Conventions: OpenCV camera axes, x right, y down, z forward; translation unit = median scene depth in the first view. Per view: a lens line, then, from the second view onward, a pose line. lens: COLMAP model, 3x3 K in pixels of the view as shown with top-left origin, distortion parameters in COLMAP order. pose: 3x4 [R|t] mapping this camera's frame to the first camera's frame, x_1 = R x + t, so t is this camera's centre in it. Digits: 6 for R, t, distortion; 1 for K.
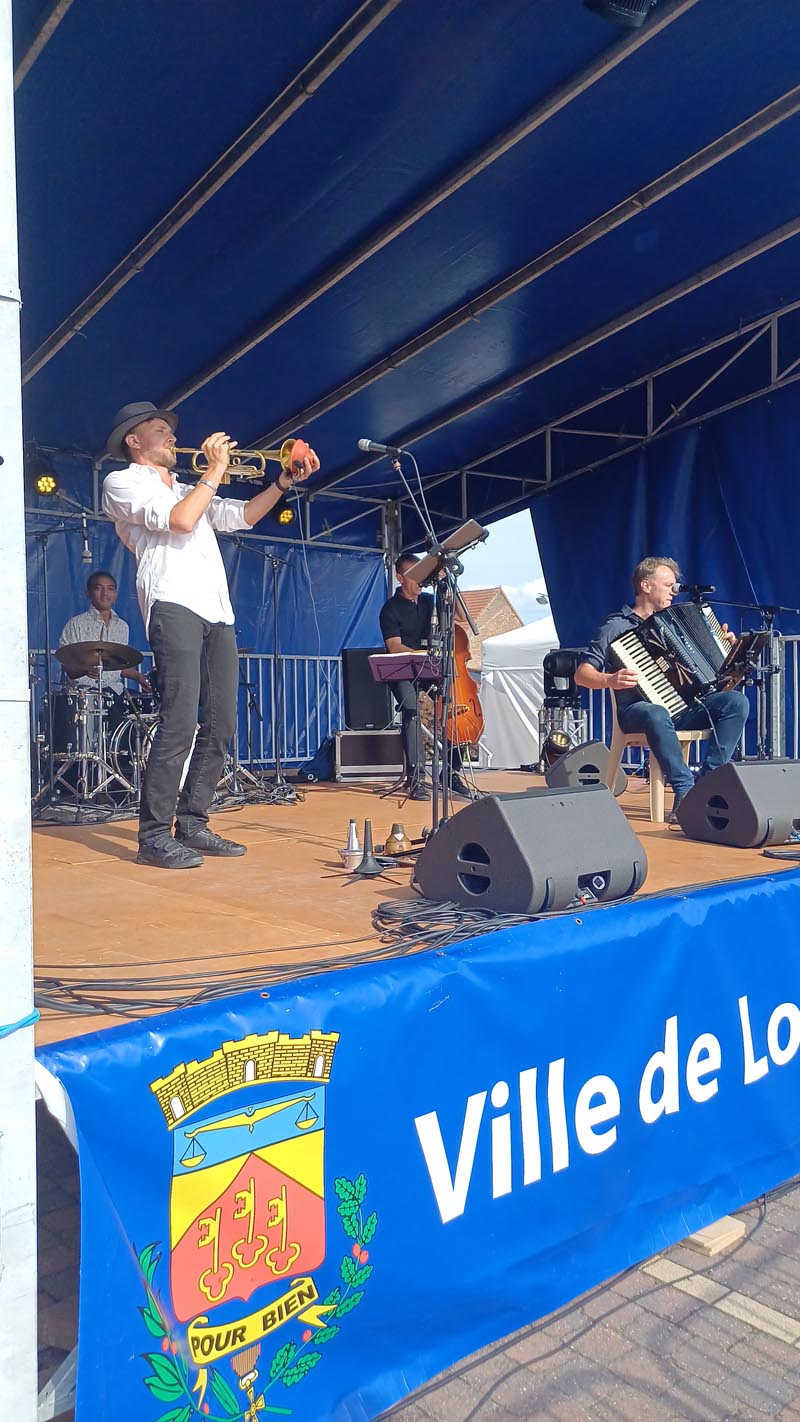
lens RADIAL K [[1045.5, 0, 417.3], [0, 1045.5, 715.9], [0, 0, 1]] dist [0.134240, -0.194774]
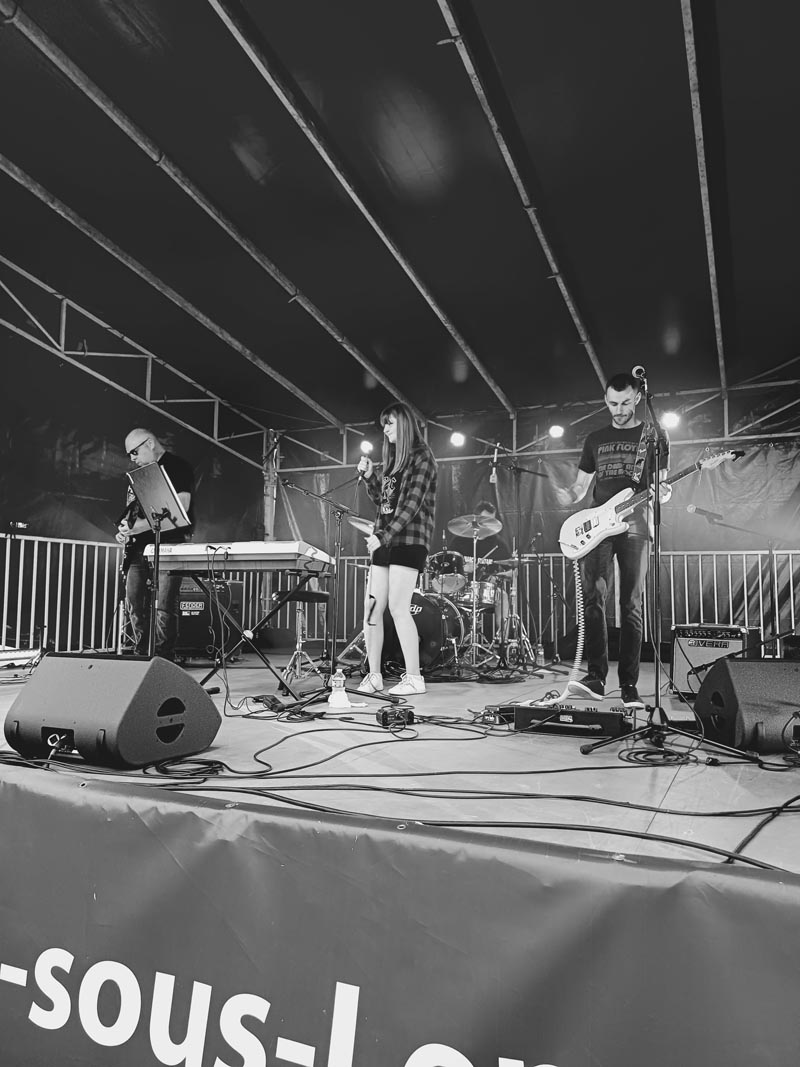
lens RADIAL K [[785.1, 0, 415.6], [0, 785.1, 533.9], [0, 0, 1]] dist [0.120754, -0.156897]
pose [[0.412705, -0.064714, -0.908563, 0.550024], [-0.031012, 0.995896, -0.085021, 0.000348], [0.910336, 0.063265, 0.409005, 0.498738]]
